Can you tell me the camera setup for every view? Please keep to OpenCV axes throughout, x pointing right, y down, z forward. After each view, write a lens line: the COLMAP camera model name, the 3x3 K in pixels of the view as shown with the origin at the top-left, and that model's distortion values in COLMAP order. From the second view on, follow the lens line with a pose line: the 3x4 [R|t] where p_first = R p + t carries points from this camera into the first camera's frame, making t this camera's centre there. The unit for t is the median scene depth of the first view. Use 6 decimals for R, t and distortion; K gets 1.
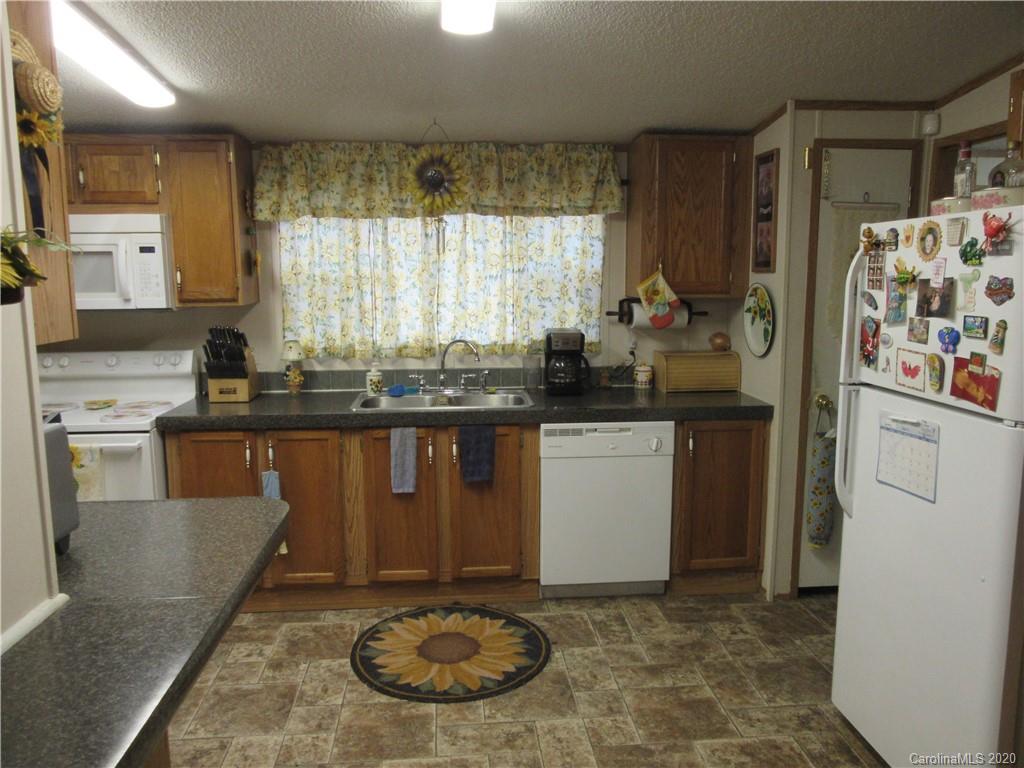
lens RADIAL K [[764.2, 0, 510.9], [0, 764.2, 382.9], [0, 0, 1]] dist [-0.039211, 0.027772]
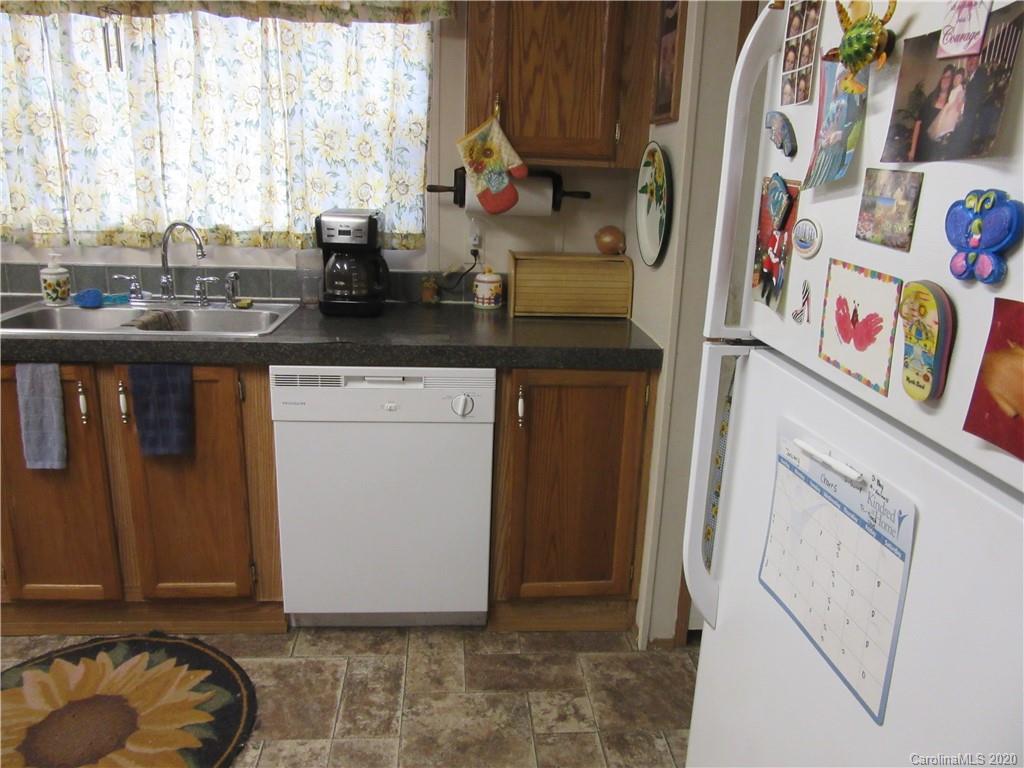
lens RADIAL K [[764.2, 0, 510.2], [0, 764.2, 382.2], [0, 0, 1]] dist [-0.039211, 0.027772]
pose [[0.999229, 0.039248, 0.000790, 0.226226], [-0.039019, 0.990792, 0.129648, -0.018183], [0.004306, -0.129579, 0.991560, 0.398319]]
